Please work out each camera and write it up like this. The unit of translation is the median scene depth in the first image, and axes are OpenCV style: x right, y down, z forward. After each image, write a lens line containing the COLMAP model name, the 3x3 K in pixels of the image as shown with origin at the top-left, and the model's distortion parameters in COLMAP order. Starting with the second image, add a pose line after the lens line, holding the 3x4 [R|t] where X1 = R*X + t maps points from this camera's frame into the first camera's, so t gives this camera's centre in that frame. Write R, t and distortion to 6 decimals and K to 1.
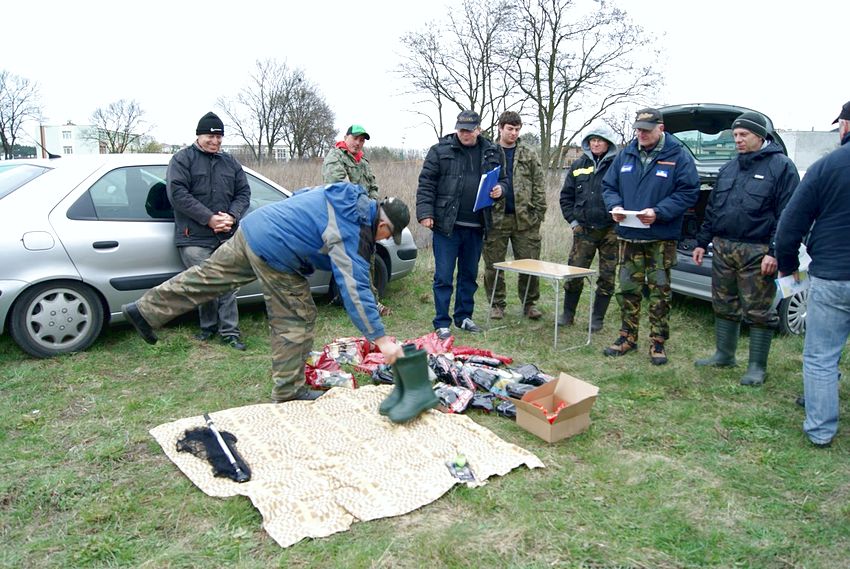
lens RADIAL K [[679.1, 0, 425.0], [0, 679.1, 284.5], [0, 0, 1]] dist [-0.072250, -0.006167]
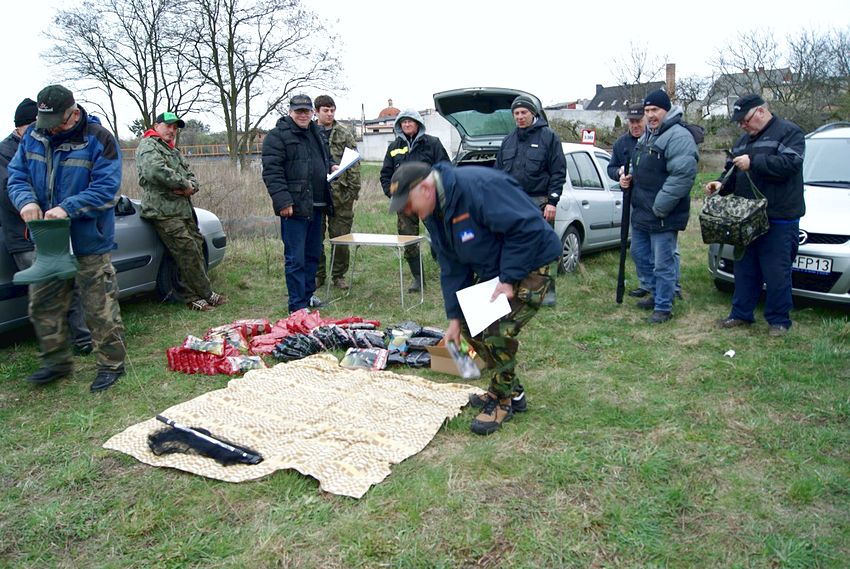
lens RADIAL K [[679.1, 0, 425.0], [0, 679.1, 284.5], [0, 0, 1]] dist [-0.072250, -0.006167]
pose [[0.883313, -0.125161, 0.451766, -0.200277], [0.115445, 0.992098, 0.049136, 0.002924], [-0.454346, 0.008751, 0.890782, -0.008854]]
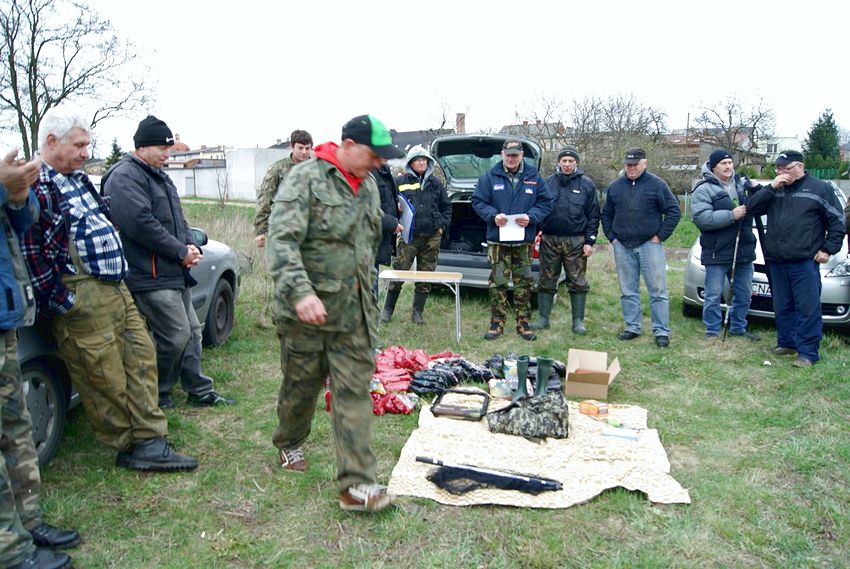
lens RADIAL K [[665.8, 0, 424.2], [0, 665.8, 311.2], [0, 0, 1]] dist [-0.114459, 0.056563]
pose [[0.682359, -0.135994, 0.718257, -0.476507], [0.119419, 0.990082, 0.074010, -0.035759], [-0.721198, 0.035272, 0.691831, 0.180741]]
